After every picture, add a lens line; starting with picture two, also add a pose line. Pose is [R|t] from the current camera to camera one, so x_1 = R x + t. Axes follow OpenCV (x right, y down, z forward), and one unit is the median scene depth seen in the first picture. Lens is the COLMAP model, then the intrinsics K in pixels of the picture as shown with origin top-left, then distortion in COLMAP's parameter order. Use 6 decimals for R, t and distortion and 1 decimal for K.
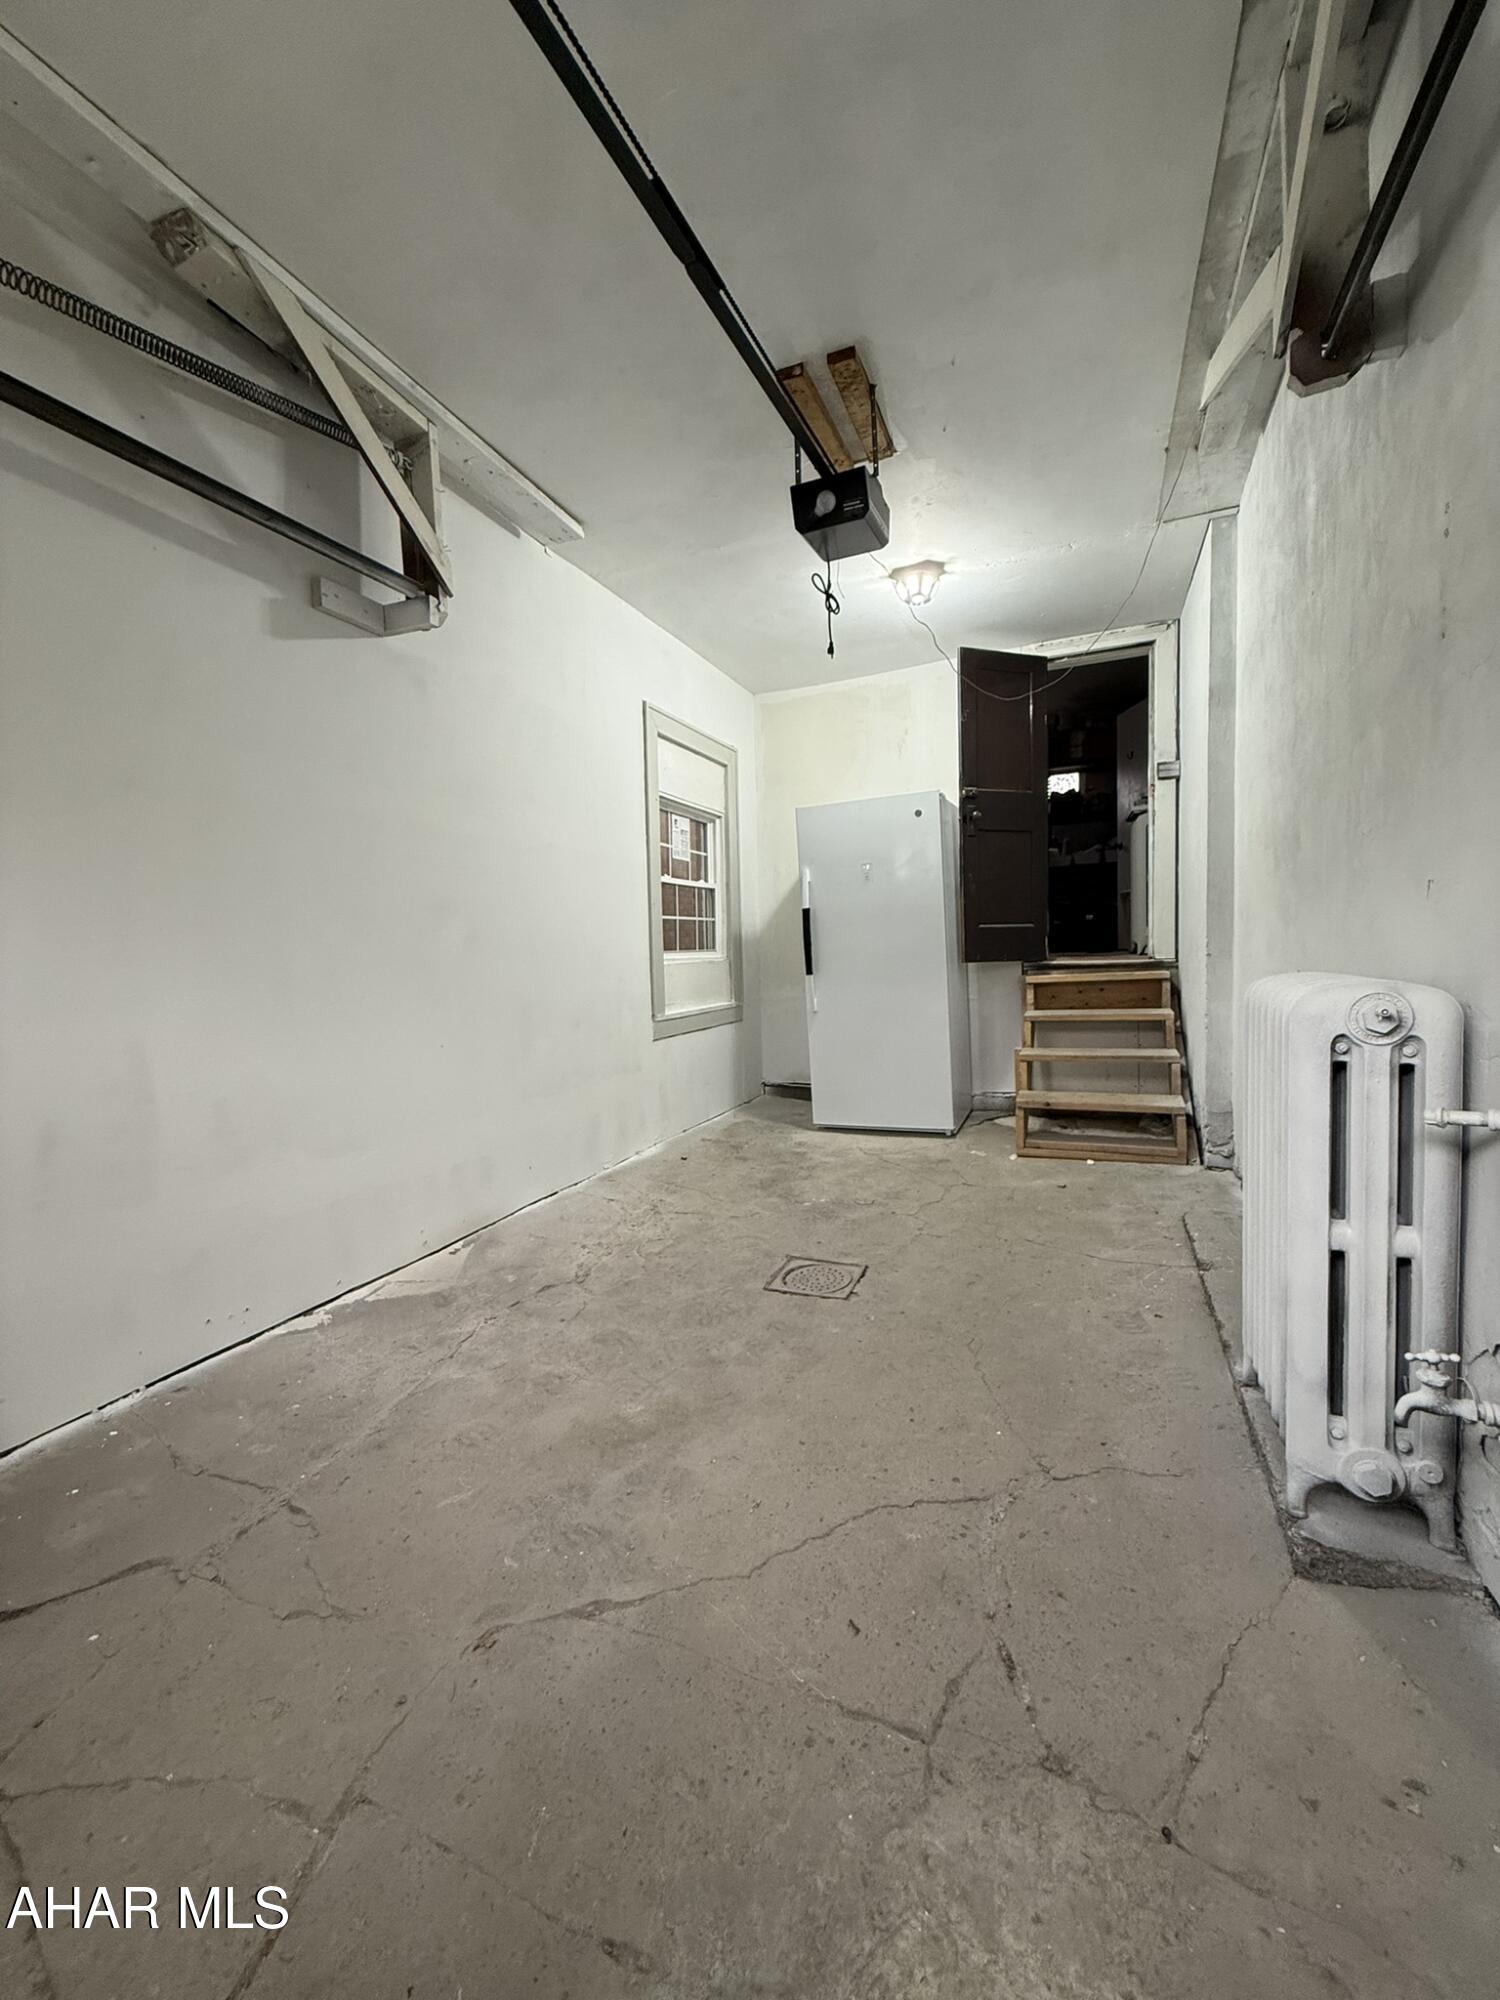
lens RADIAL K [[795.3, 0, 747.5], [0, 795.3, 994.8], [0, 0, 1]] dist [0.000400, -0.000316]
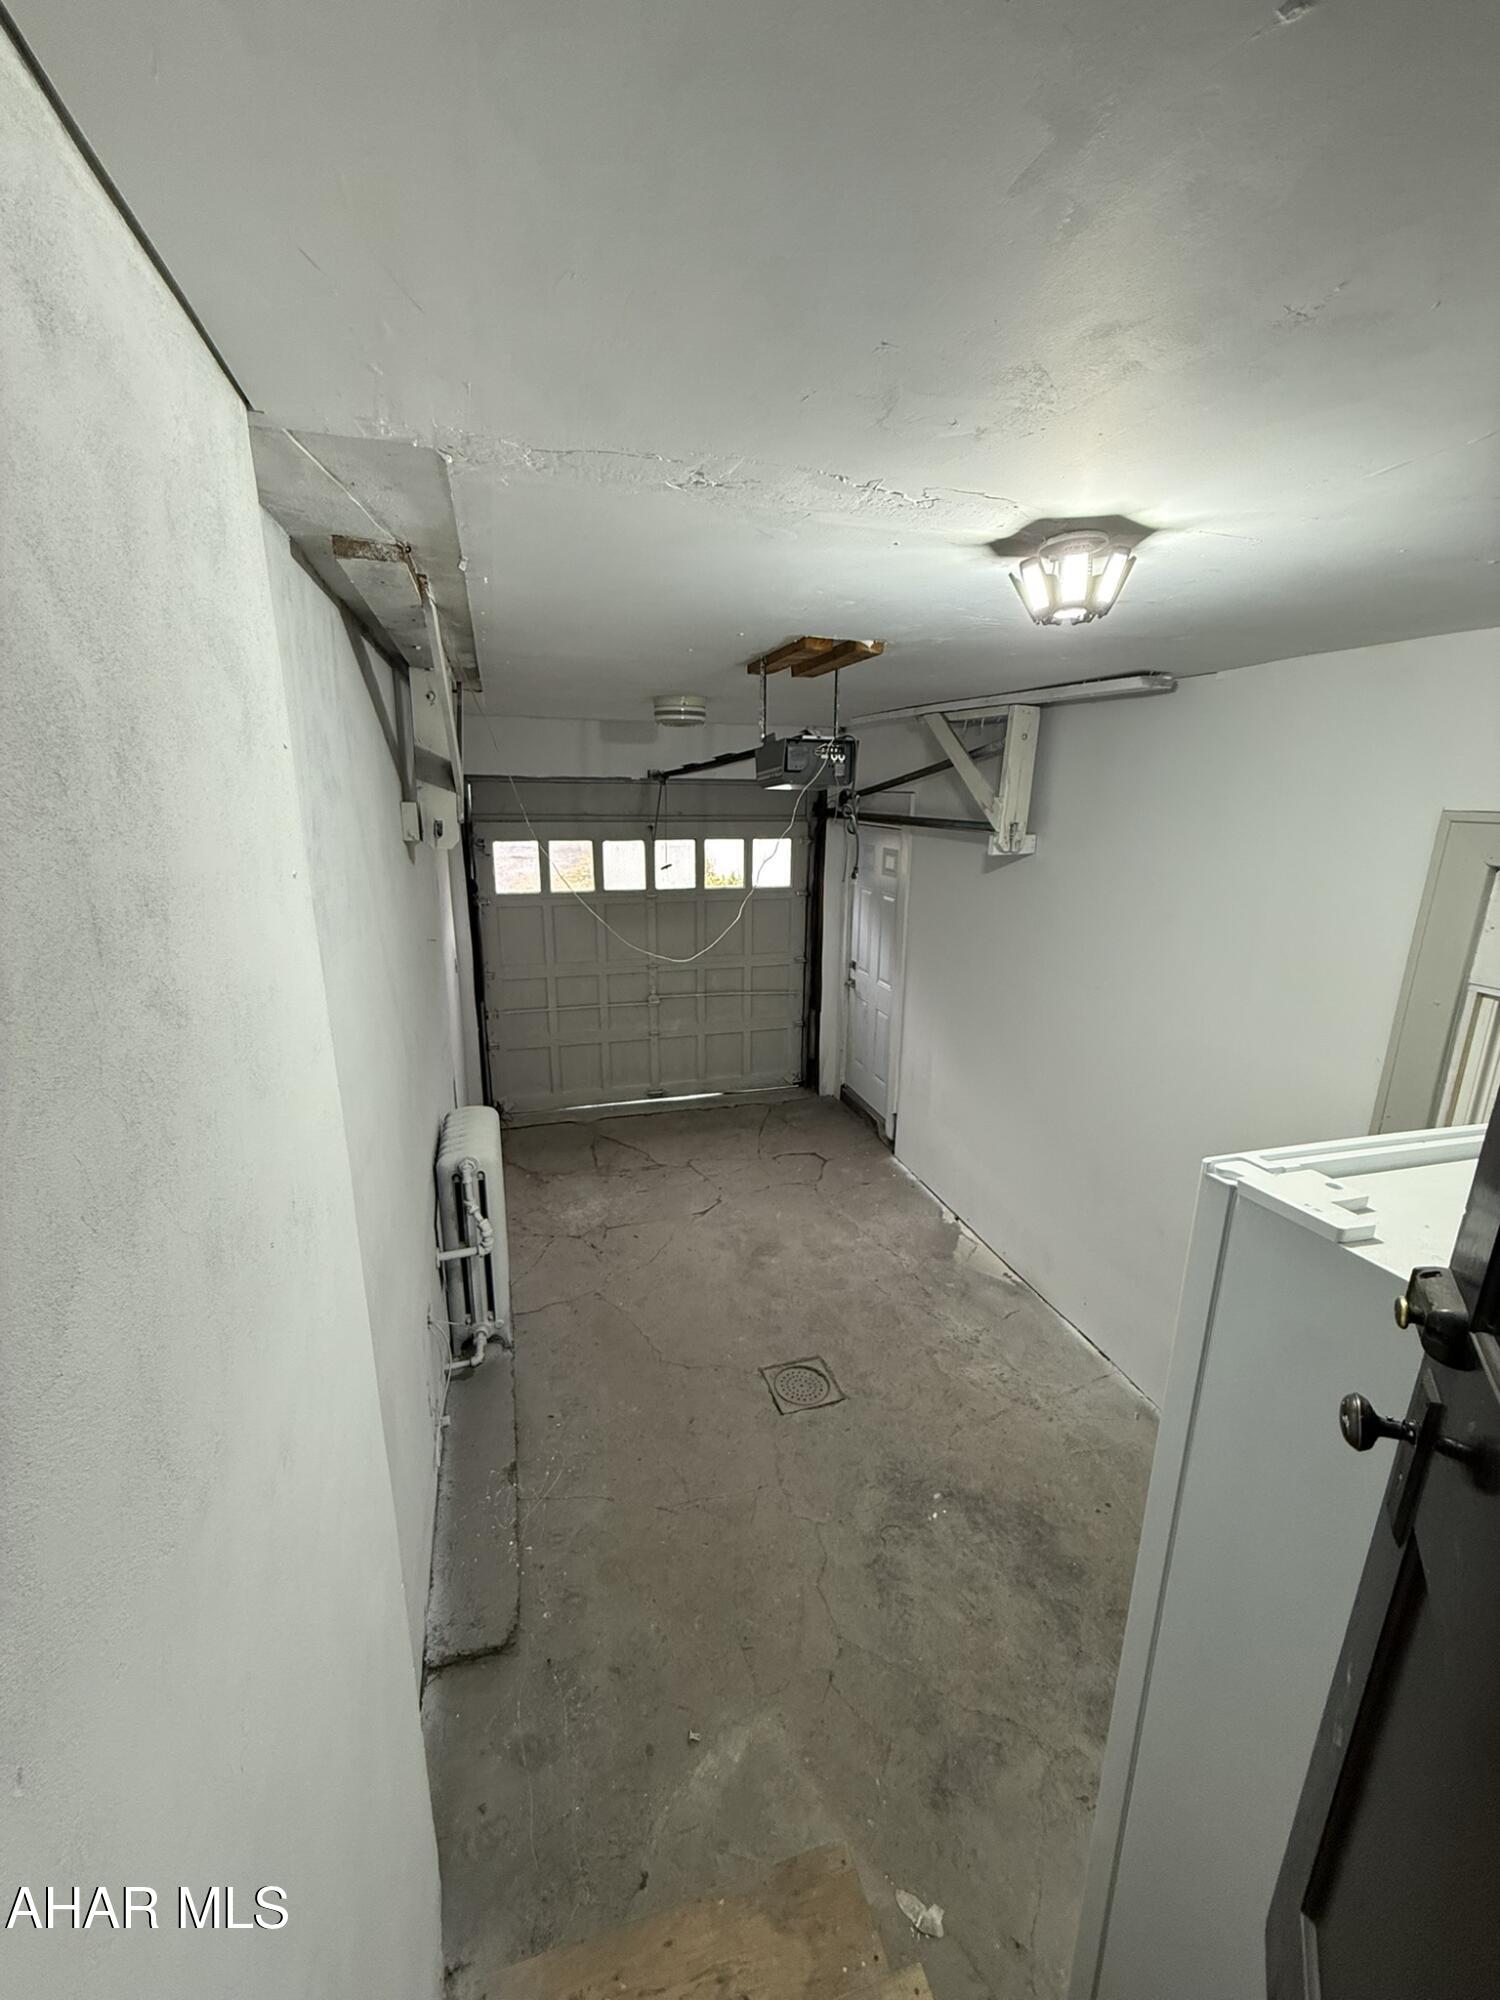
lens RADIAL K [[795.3, 0, 744.6], [0, 795.3, 992.8], [0, 0, 1]] dist [0.000400, -0.000316]
pose [[-0.767042, 0.184483, -0.614502, 0.868938], [-0.025611, 0.948202, 0.316634, -0.667836], [0.641086, 0.258609, -0.722586, 1.805370]]
